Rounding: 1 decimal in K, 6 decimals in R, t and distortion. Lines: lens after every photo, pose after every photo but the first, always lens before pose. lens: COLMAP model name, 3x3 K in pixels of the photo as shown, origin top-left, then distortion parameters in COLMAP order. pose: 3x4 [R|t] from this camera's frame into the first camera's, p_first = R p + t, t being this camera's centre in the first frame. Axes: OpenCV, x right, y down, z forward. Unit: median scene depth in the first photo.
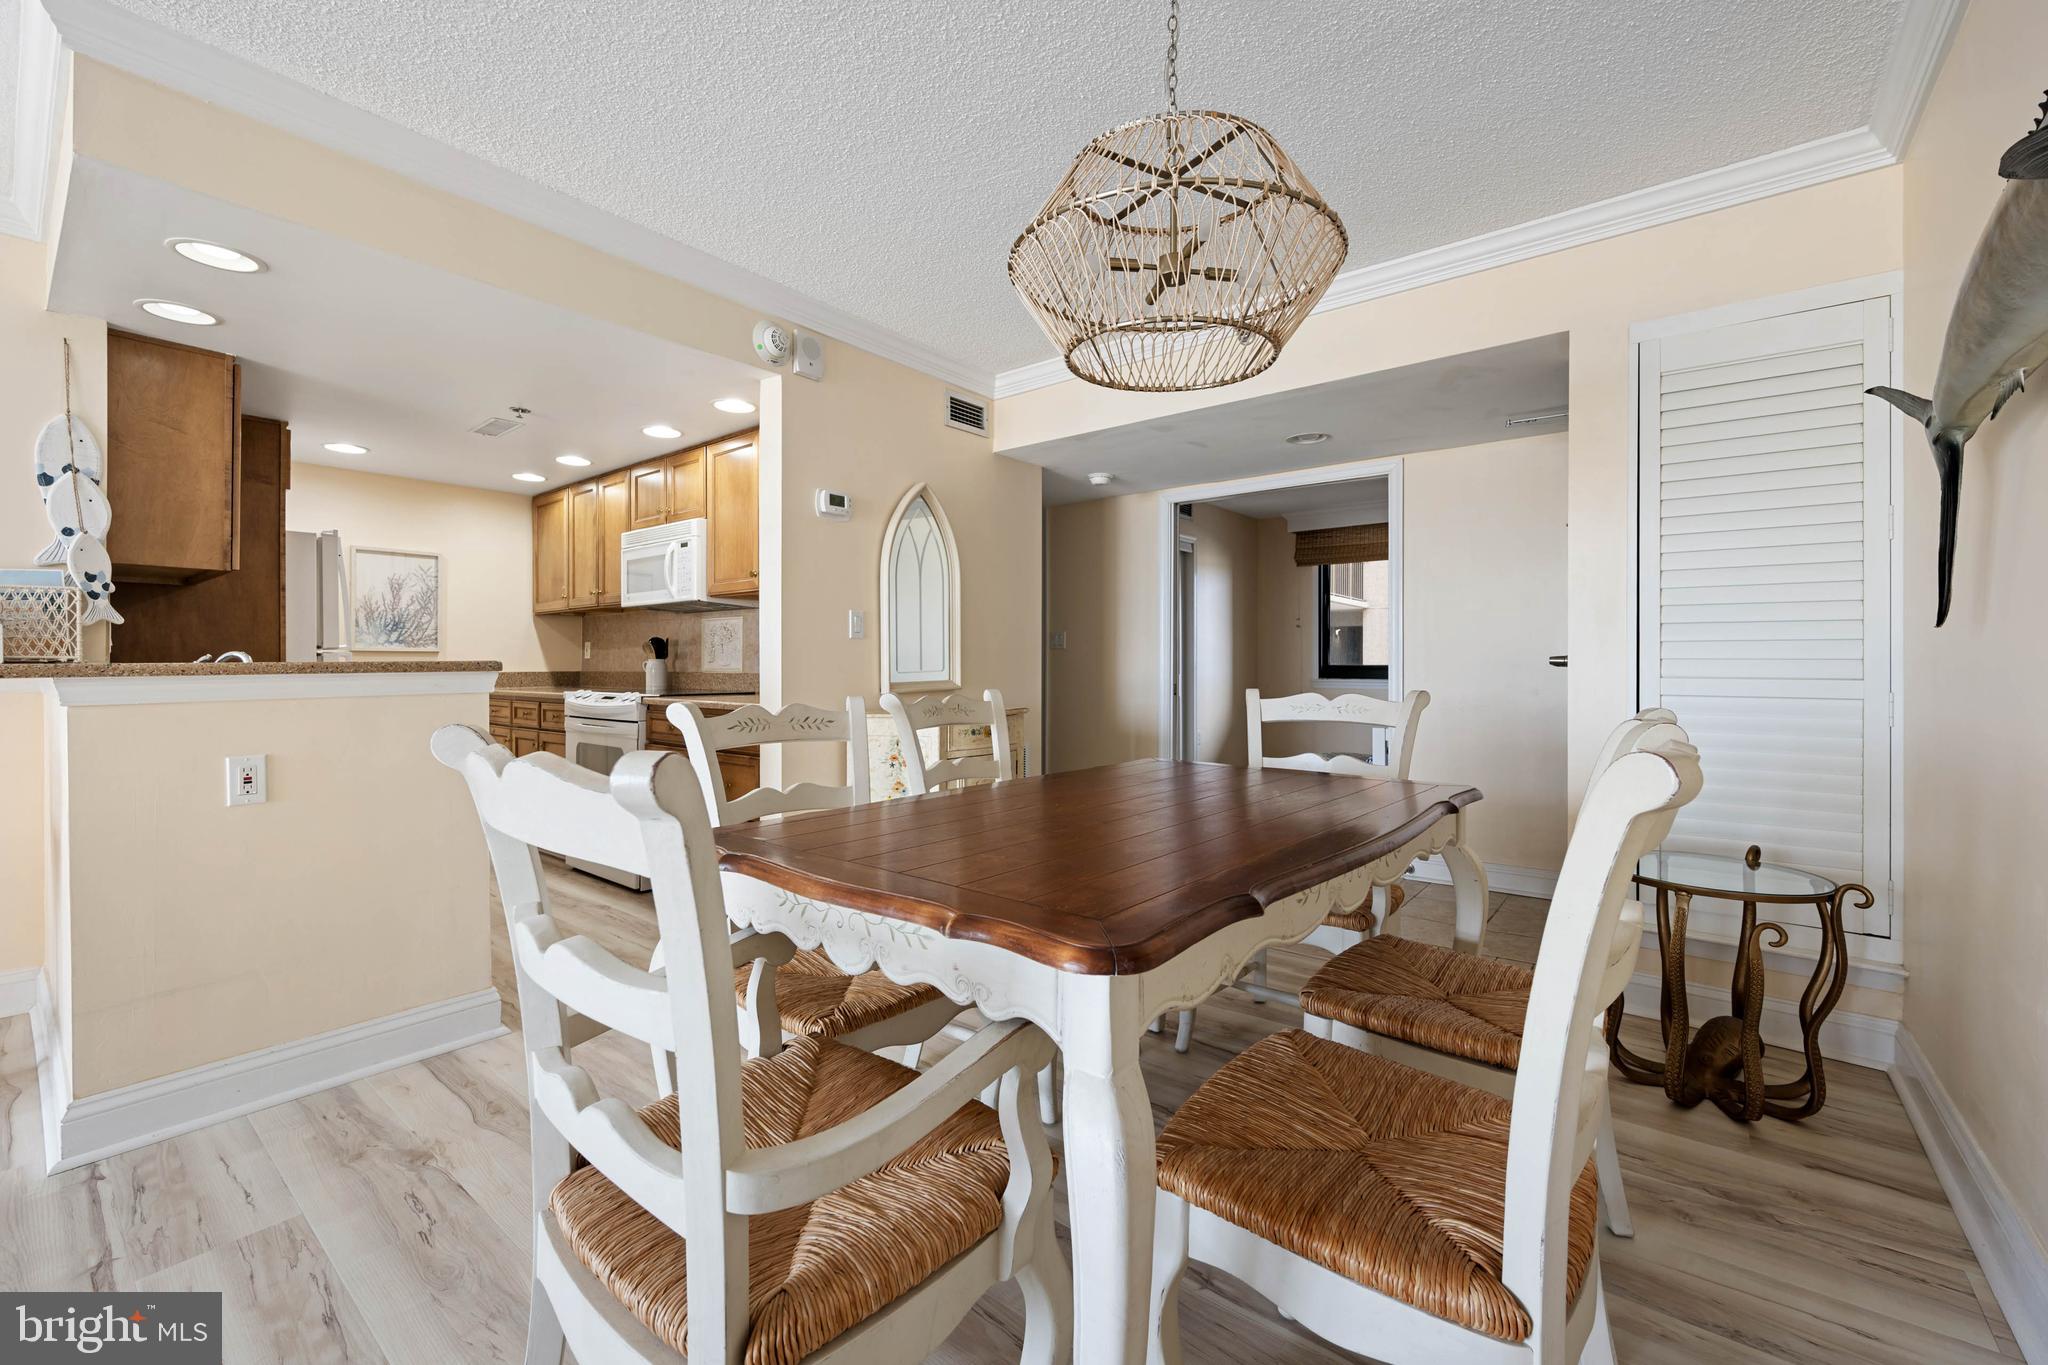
lens RADIAL K [[822.1, 0, 1019.0], [0, 822.1, 667.6], [0, 0, 1]] dist [-0.004437, -0.000289]
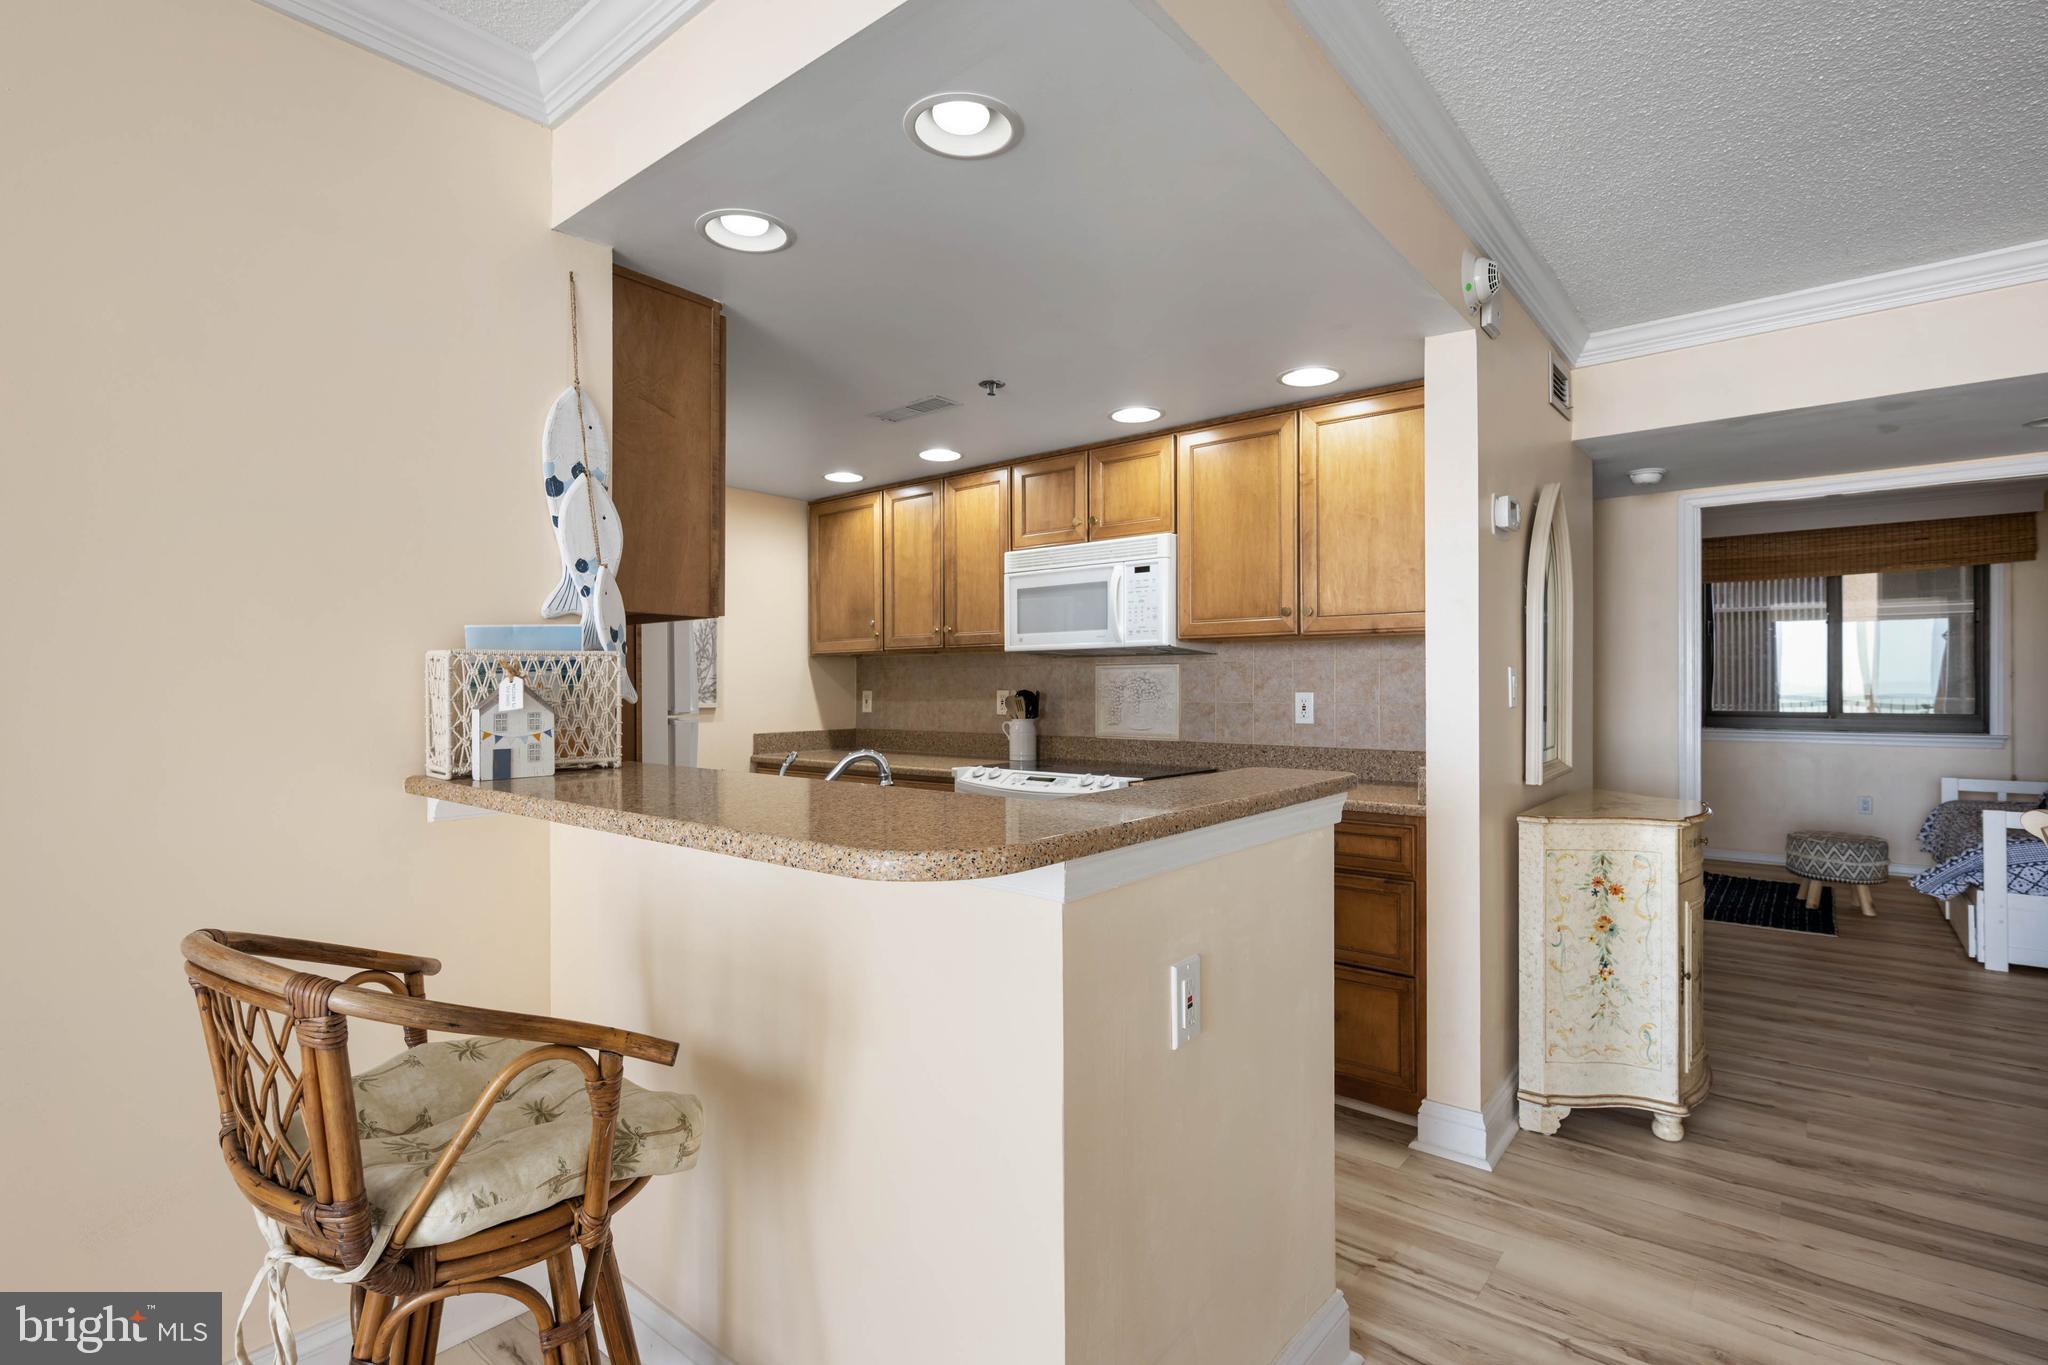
lens RADIAL K [[952.1, 0, 1031.0], [0, 952.1, 692.8], [0, 0, 1]] dist [-0.002913, -0.000380]
pose [[0.999743, -0.001097, -0.022642, -0.488671], [0.001082, 0.999999, -0.000667, -0.039459], [0.022643, 0.000642, 0.999743, 0.150760]]
